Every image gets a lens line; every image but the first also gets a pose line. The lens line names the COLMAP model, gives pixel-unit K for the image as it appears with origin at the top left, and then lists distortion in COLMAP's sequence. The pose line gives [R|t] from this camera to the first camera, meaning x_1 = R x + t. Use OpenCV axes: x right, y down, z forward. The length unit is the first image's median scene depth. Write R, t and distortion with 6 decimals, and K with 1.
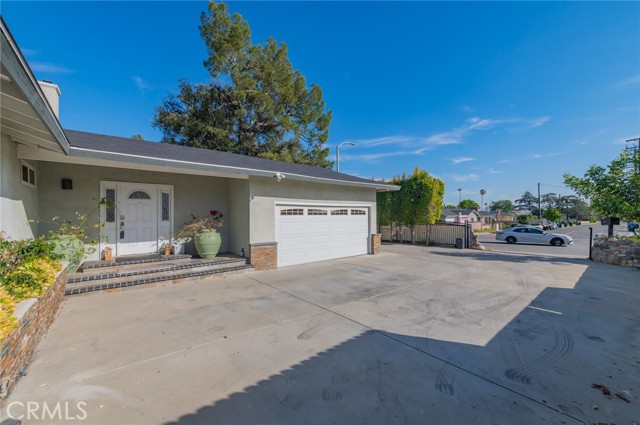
lens RADIAL K [[256.2, 0, 320.8], [0, 256.2, 212.9], [0, 0, 1]] dist [0.014991, -0.003269]
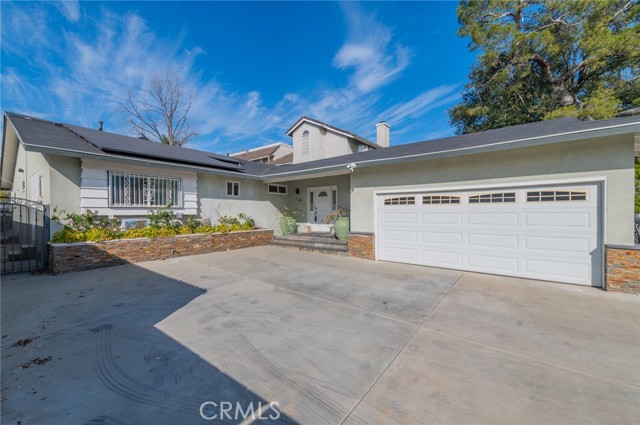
lens RADIAL K [[256.2, 0, 320.0], [0, 256.2, 213.7], [0, 0, 1]] dist [0.014991, -0.003269]
pose [[0.207320, 0.012606, -0.978192, 0.841096], [0.016481, 0.999730, 0.016376, 0.025143], [0.978134, -0.019516, 0.207057, 0.681323]]
